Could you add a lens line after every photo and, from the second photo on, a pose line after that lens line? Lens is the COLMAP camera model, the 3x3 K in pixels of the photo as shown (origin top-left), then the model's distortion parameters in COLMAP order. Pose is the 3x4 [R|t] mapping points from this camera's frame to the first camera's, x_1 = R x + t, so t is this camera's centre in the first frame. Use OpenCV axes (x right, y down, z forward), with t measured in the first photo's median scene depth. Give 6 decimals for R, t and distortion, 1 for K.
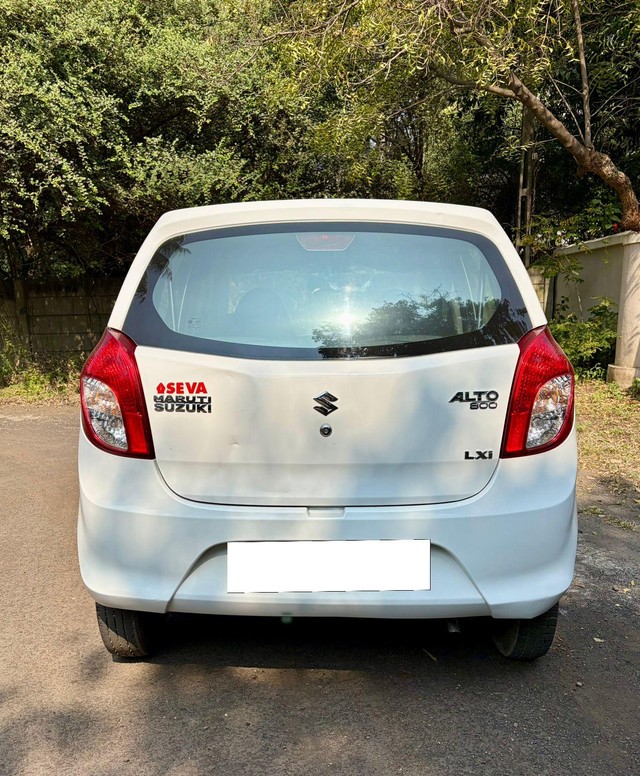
lens RADIAL K [[735.0, 0, 319.5], [0, 735.0, 433.4], [0, 0, 1]] dist [0.147547, -0.234980]
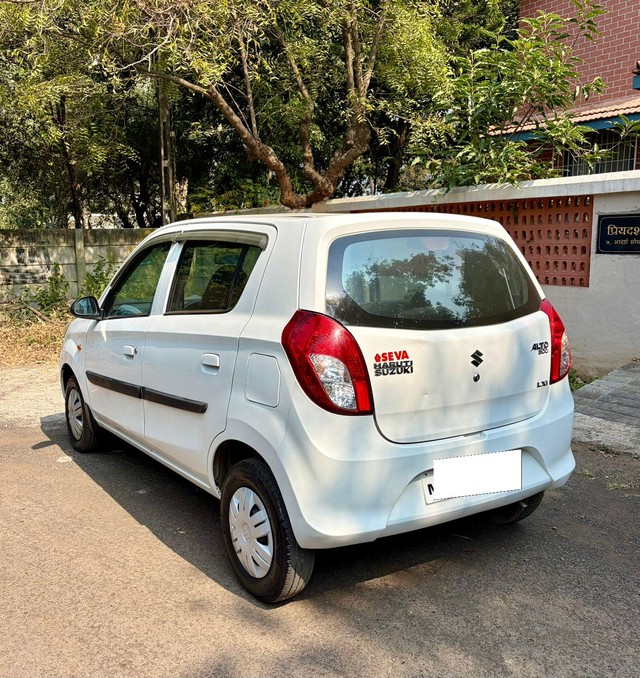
lens RADIAL K [[703.2, 0, 321.1], [0, 703.2, 312.9], [0, 0, 1]] dist [0.133476, -0.264213]
pose [[0.801180, -0.048097, 0.596487, -1.014811], [0.098051, 0.993845, -0.051561, -0.084778], [-0.590335, 0.099796, 0.800965, 0.076579]]
